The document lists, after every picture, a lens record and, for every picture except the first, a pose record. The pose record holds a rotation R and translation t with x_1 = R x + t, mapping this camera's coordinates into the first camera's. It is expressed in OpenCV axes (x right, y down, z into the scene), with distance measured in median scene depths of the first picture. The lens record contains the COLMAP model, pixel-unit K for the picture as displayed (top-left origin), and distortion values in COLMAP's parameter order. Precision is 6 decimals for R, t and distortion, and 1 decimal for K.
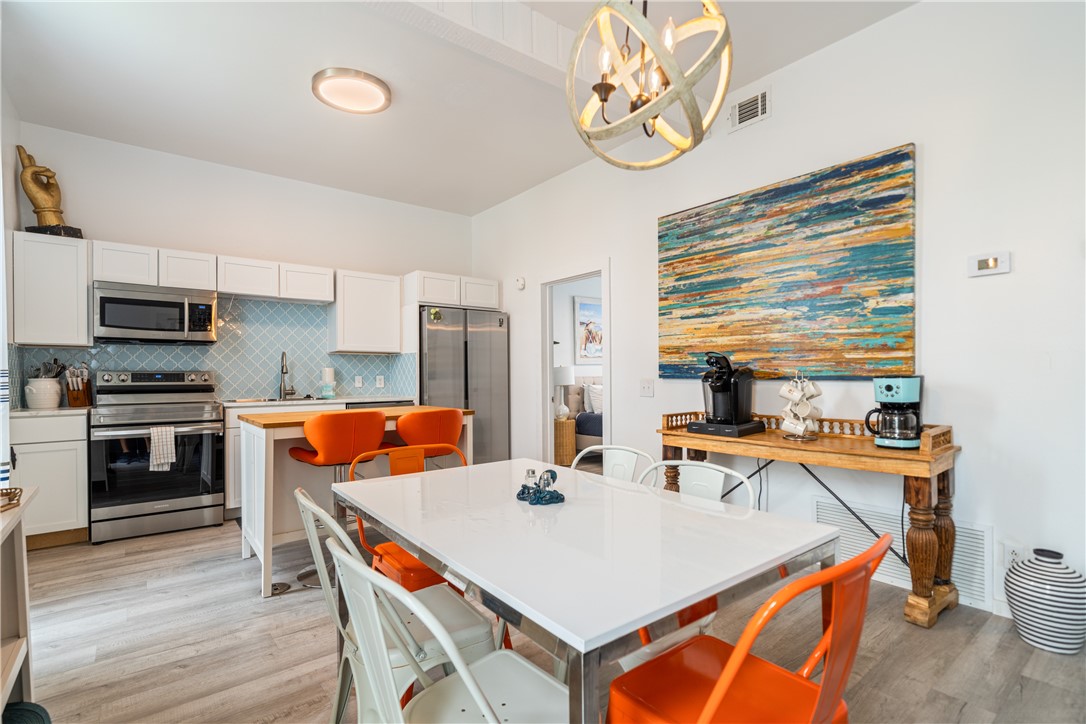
lens RADIAL K [[518.5, 0, 538.9], [0, 518.5, 374.3], [0, 0, 1]] dist [0.002248, 0.000599]
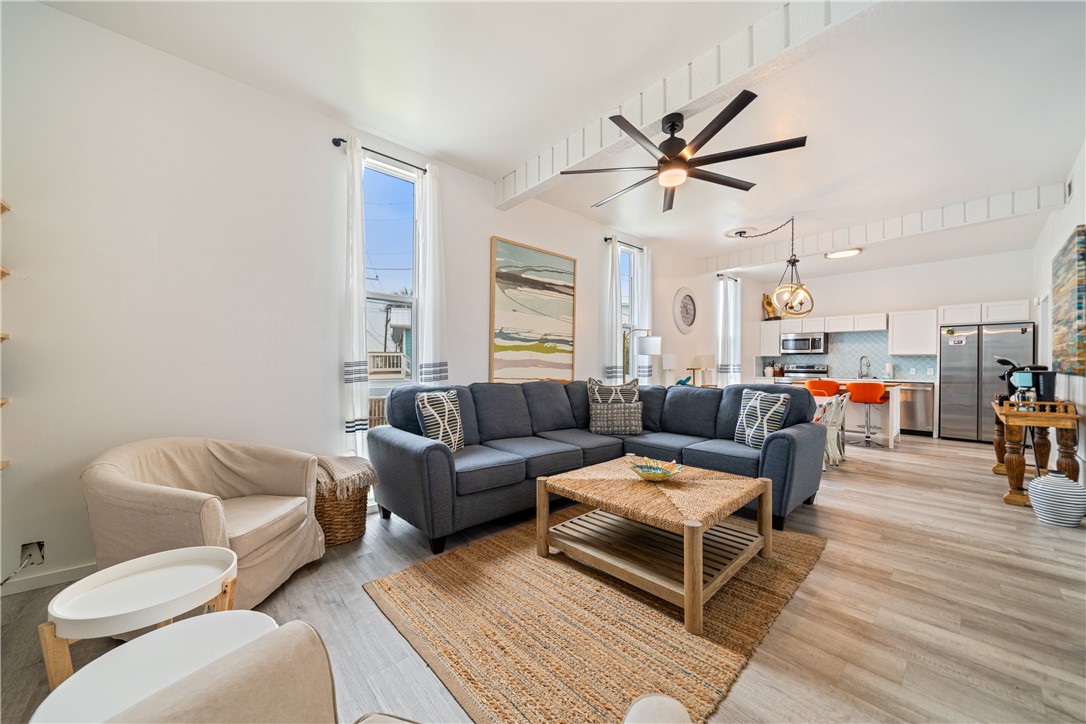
lens RADIAL K [[390.4, 0, 543.5], [0, 390.4, 364.9], [0, 0, 1]] dist [-0.000280, -0.000016]
pose [[0.068172, 0.007378, -0.997646, 1.233127], [-0.006422, 0.999955, 0.006956, -0.012238], [0.997653, 0.005933, 0.068216, -0.481647]]
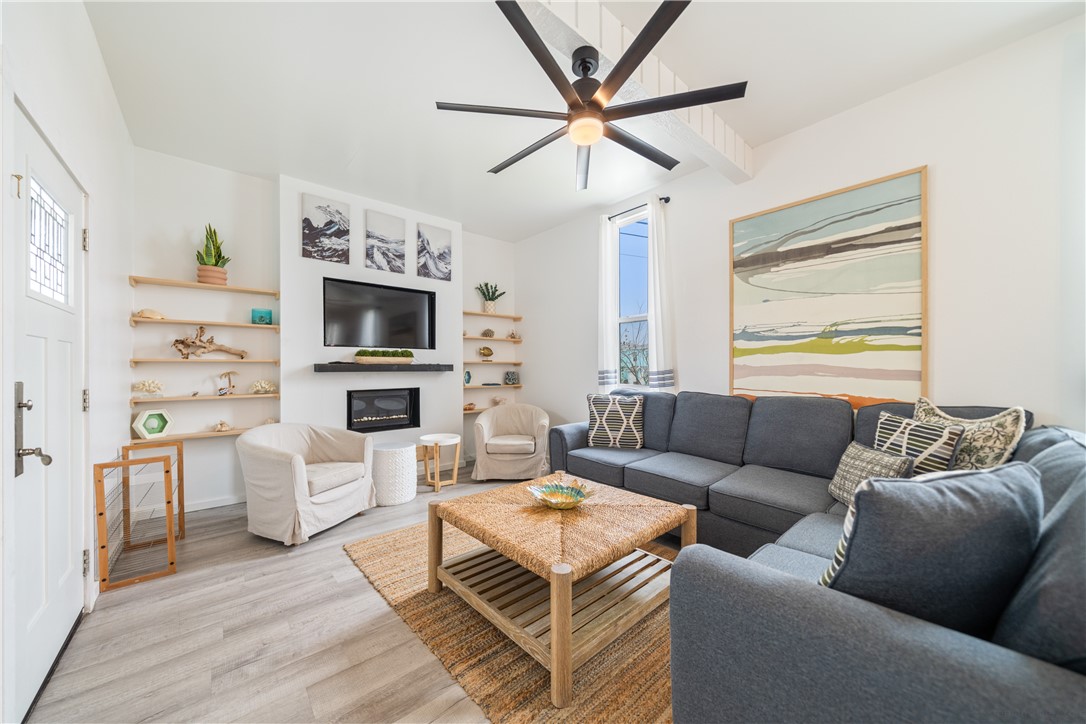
lens RADIAL K [[383.8, 0, 542.5], [0, 383.8, 367.5], [0, 0, 1]] dist [-0.000583, -0.000092]
pose [[-0.998901, 0.010234, -0.045744, 0.675761], [0.010479, 0.999932, -0.005118, -0.015461], [0.045688, -0.005591, -0.998940, 0.265804]]
